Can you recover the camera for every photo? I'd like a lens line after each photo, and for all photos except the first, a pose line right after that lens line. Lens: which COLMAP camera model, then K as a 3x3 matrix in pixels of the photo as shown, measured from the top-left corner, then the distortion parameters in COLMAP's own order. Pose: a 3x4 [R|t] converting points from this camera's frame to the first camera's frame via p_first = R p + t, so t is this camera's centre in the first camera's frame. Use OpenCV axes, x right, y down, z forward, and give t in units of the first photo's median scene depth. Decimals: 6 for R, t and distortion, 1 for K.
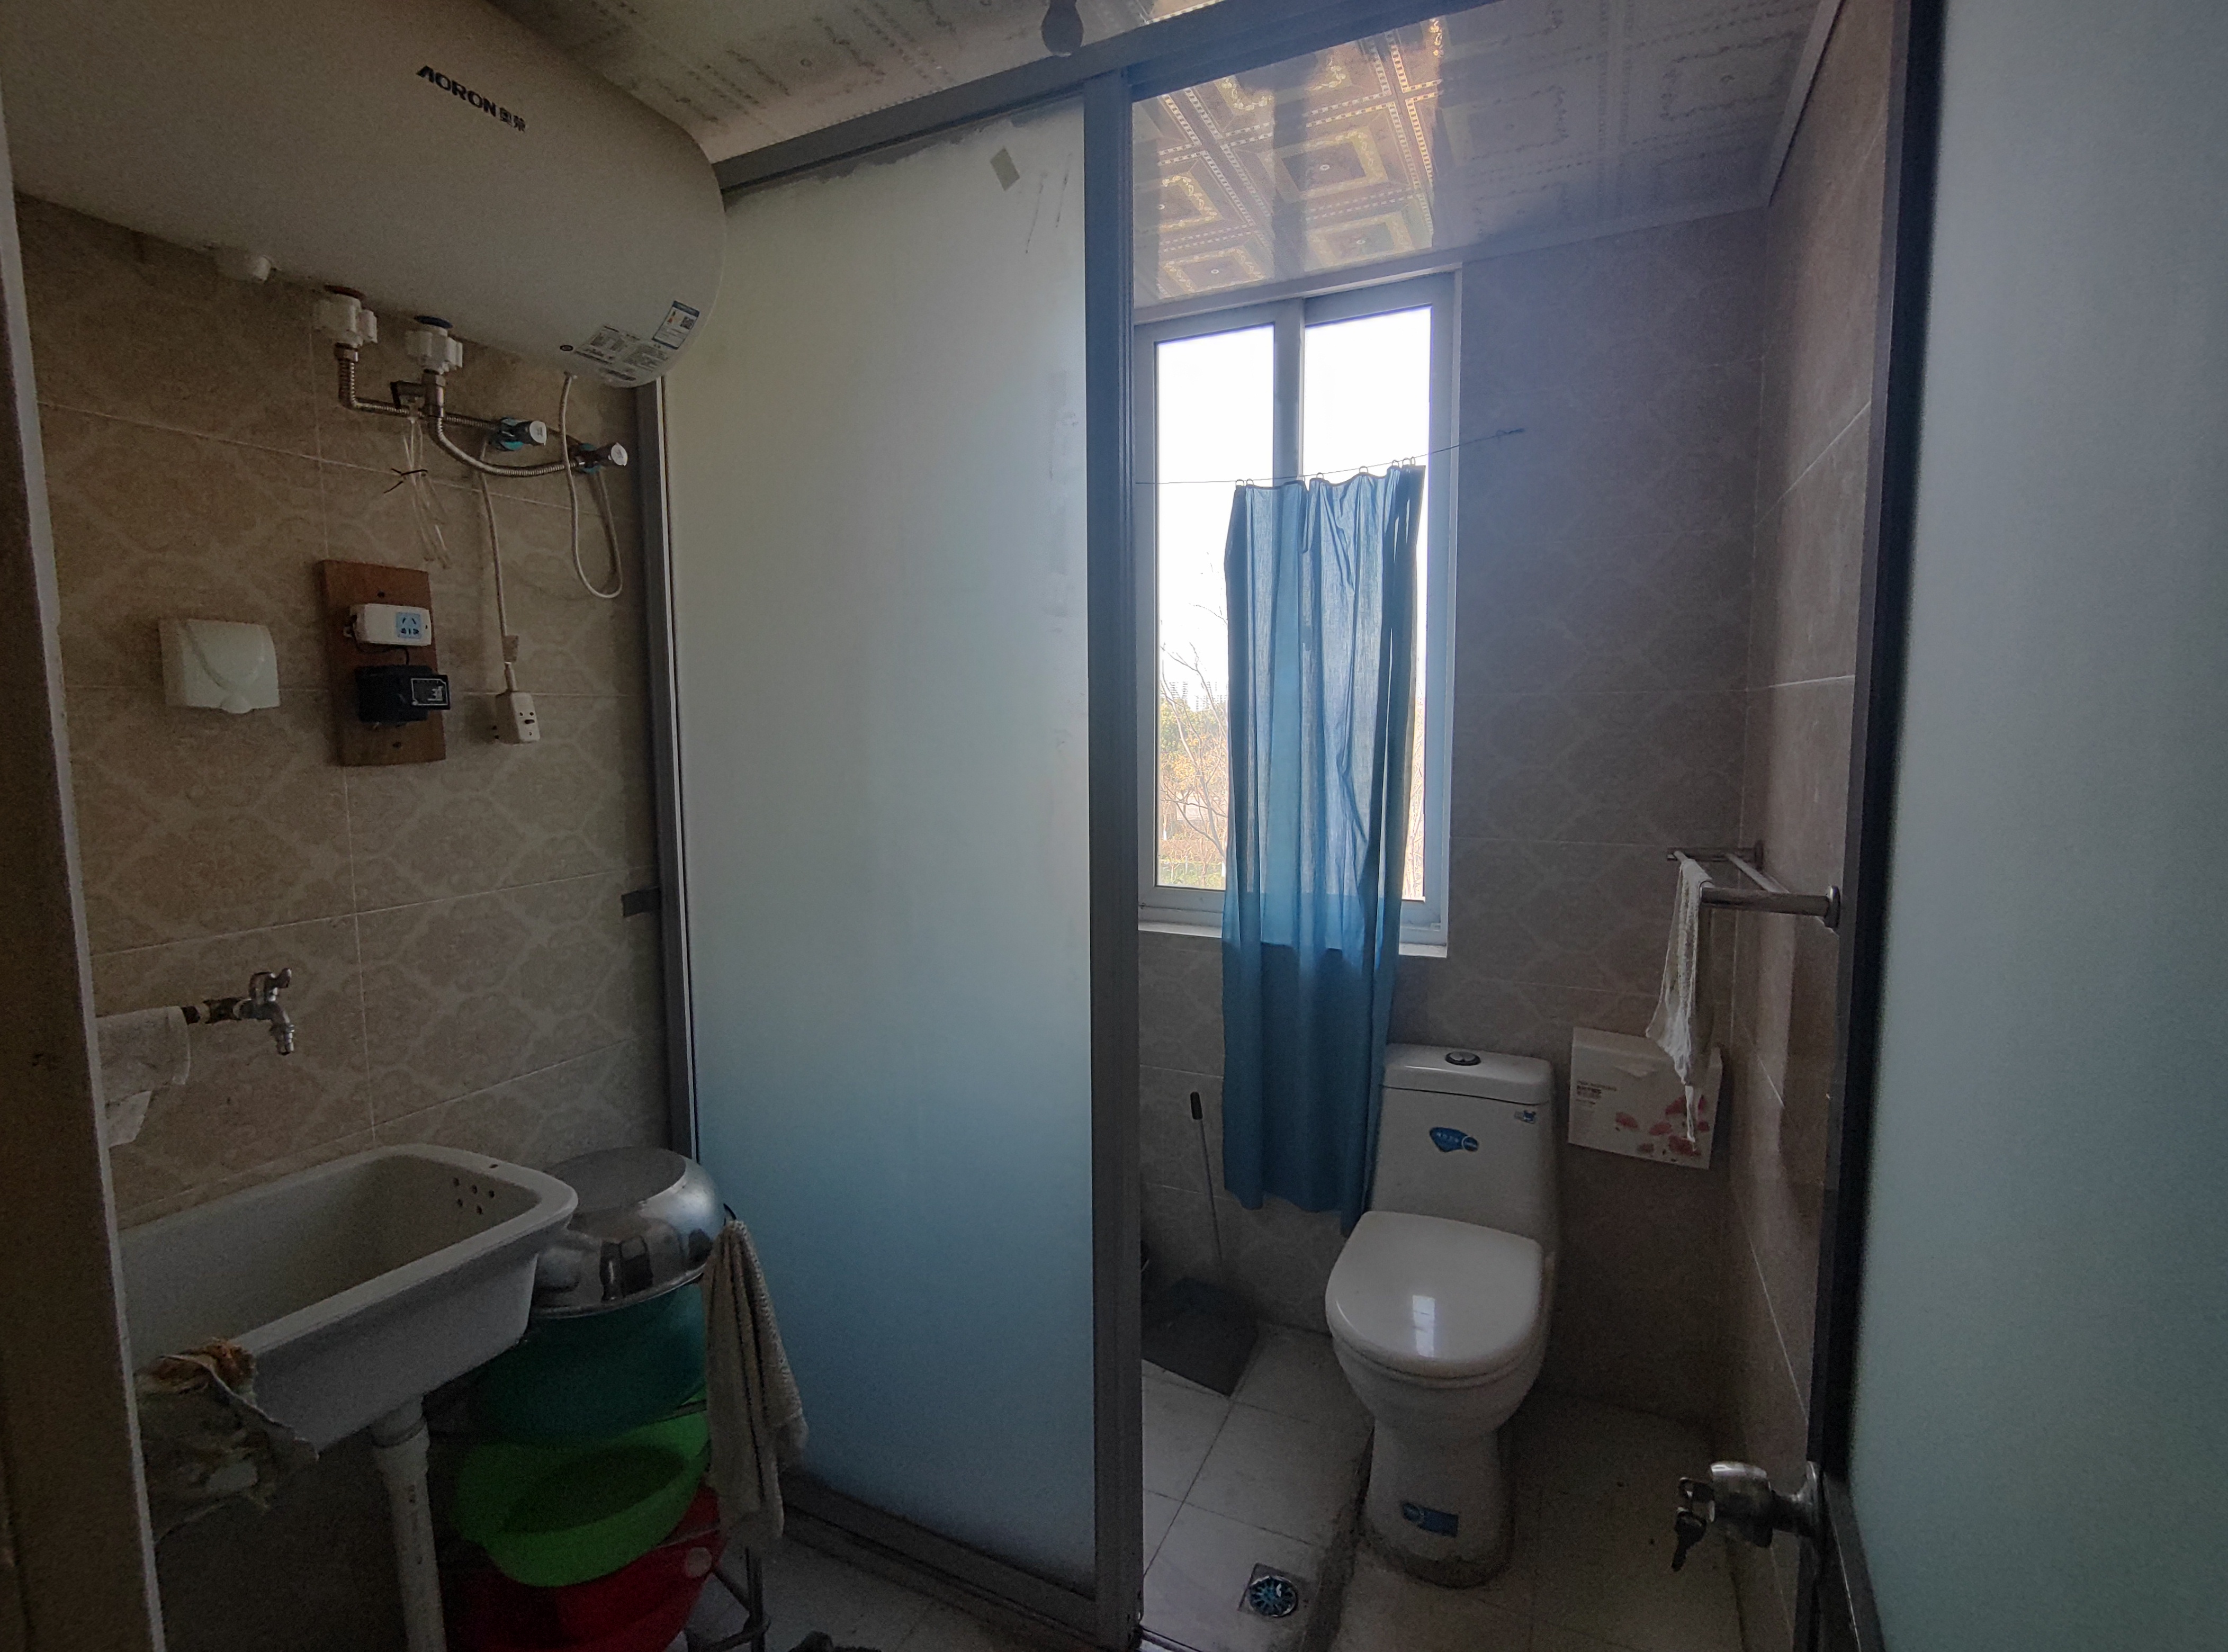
lens RADIAL K [[1014.3, 0, 1112.8], [0, 1014.3, 816.6], [0, 0, 1]] dist [-0.007299, -0.000800]
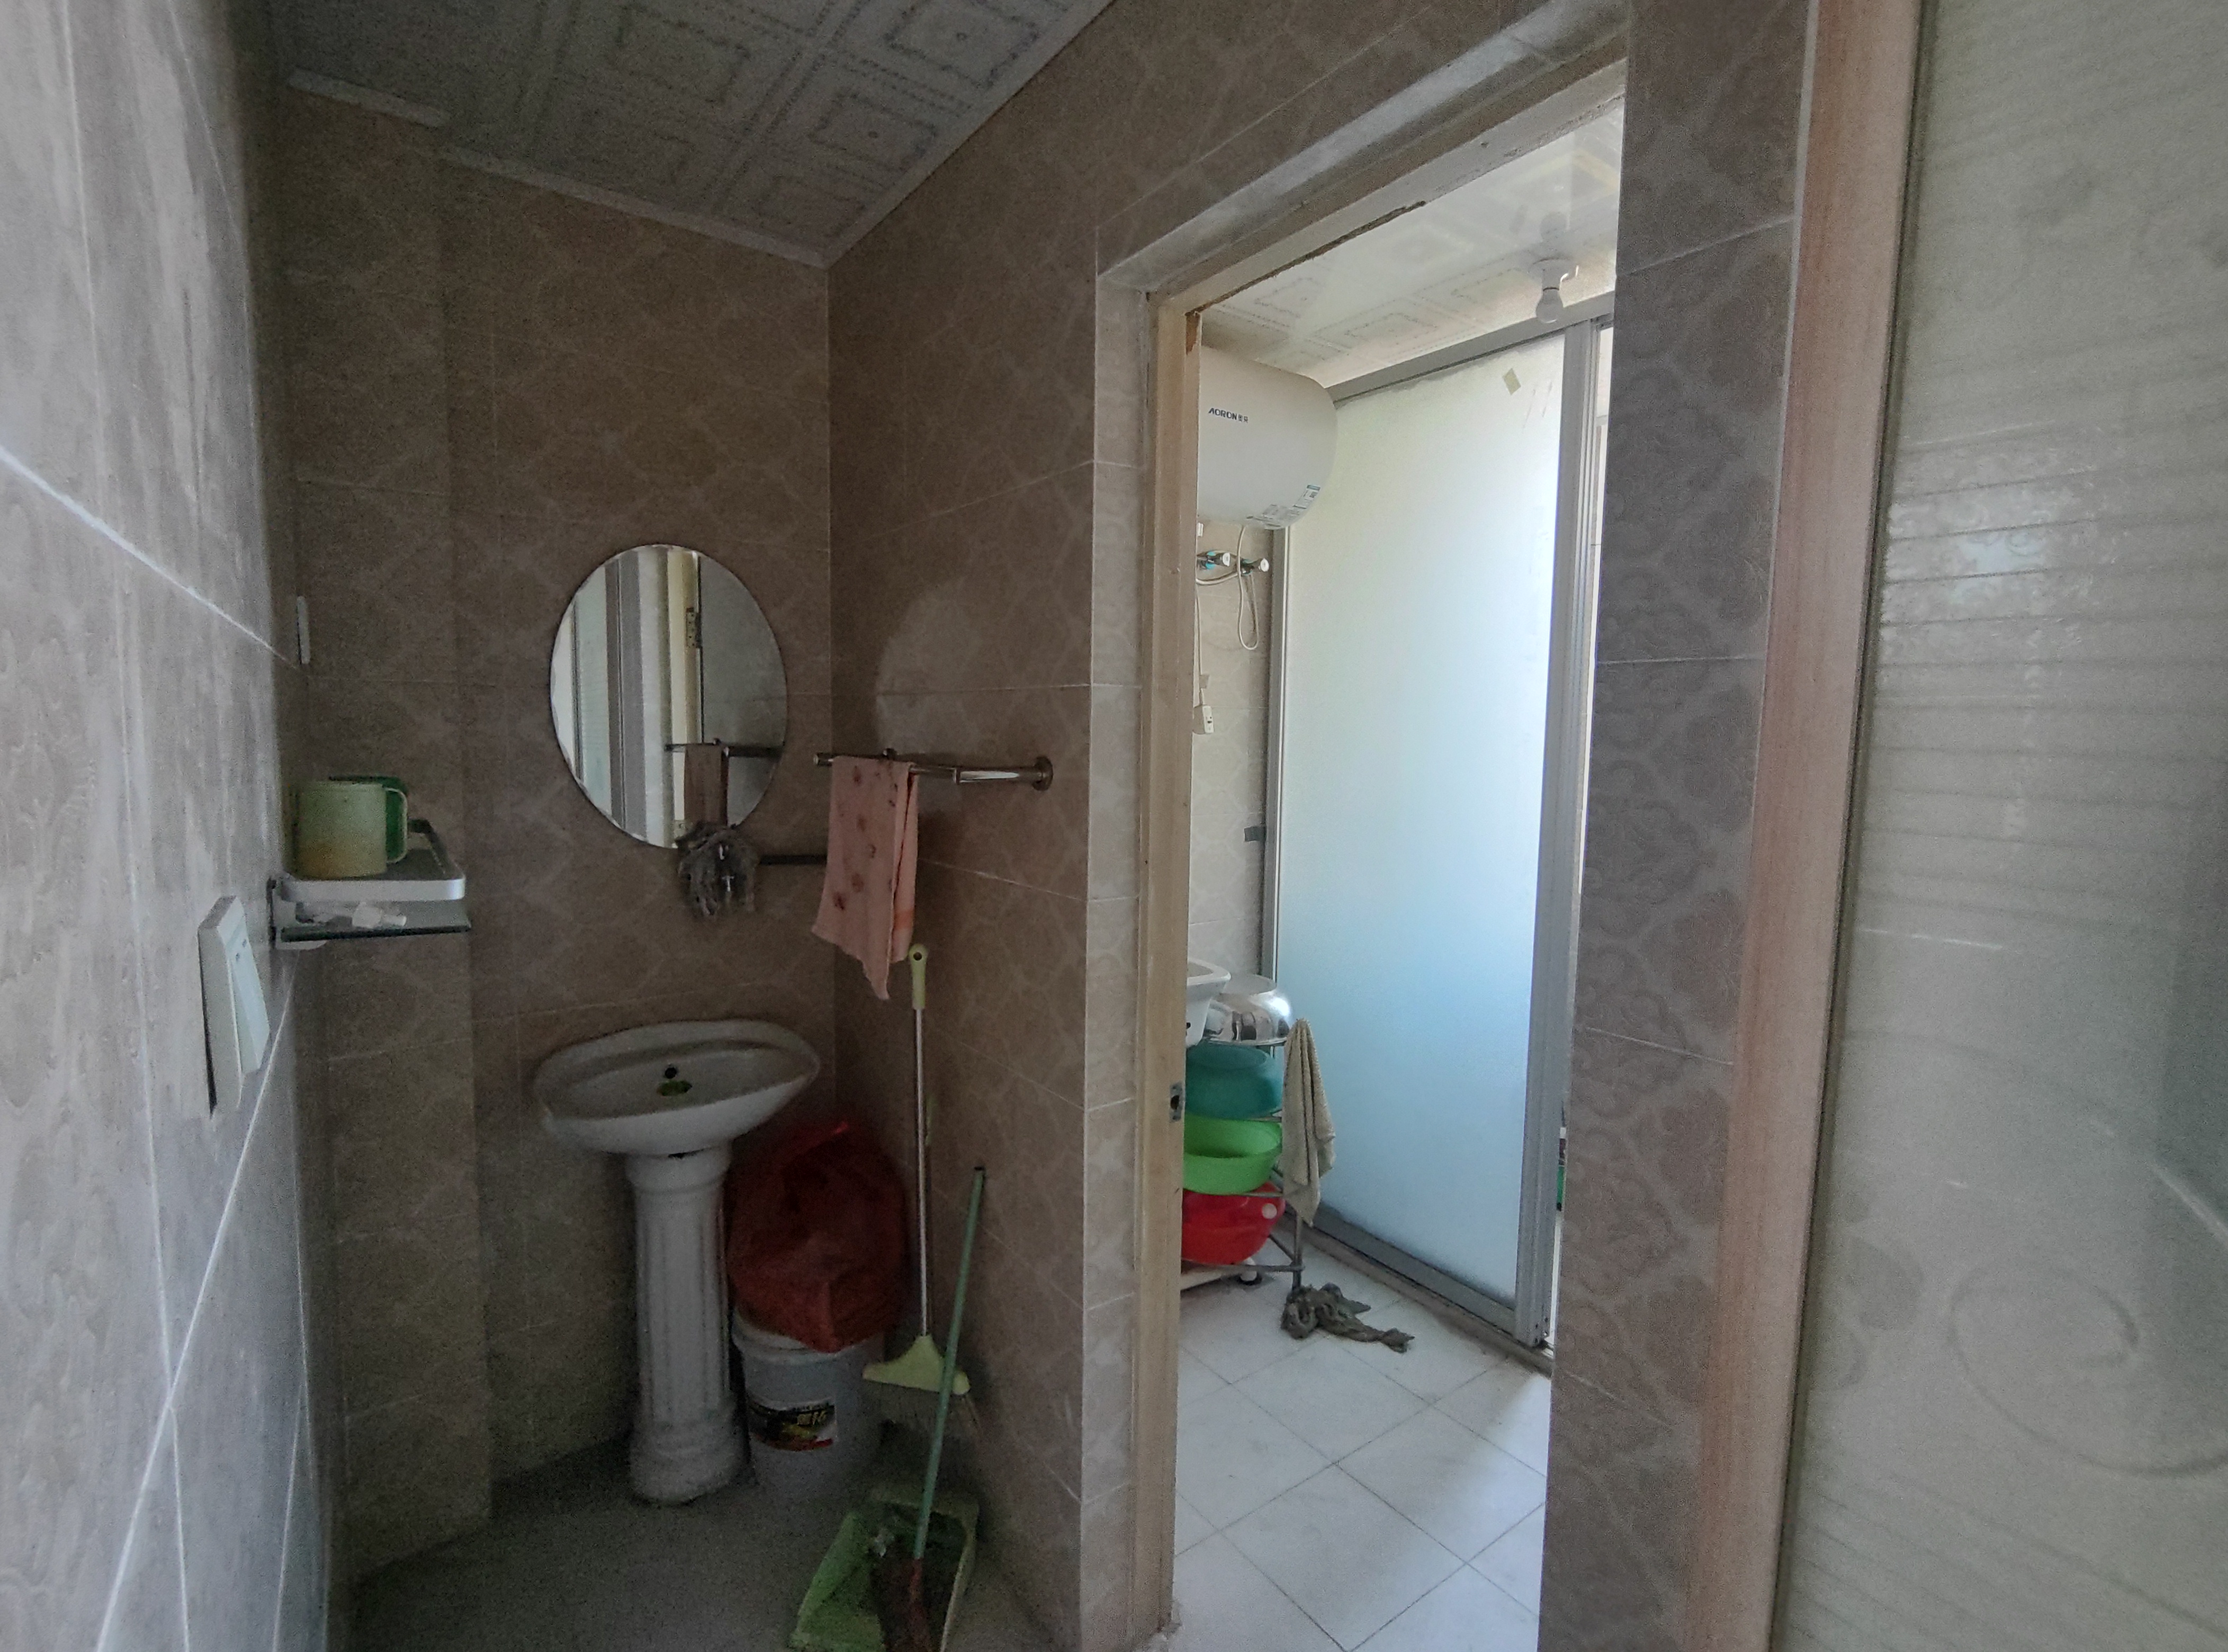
lens RADIAL K [[1014.3, 0, 1124.2], [0, 1014.3, 818.4], [0, 0, 1]] dist [-0.007299, -0.000800]
pose [[0.877494, 0.059911, -0.475832, 0.149697], [-0.066066, 0.997808, 0.003798, 0.079519], [0.475016, 0.028104, 0.879528, -0.640985]]
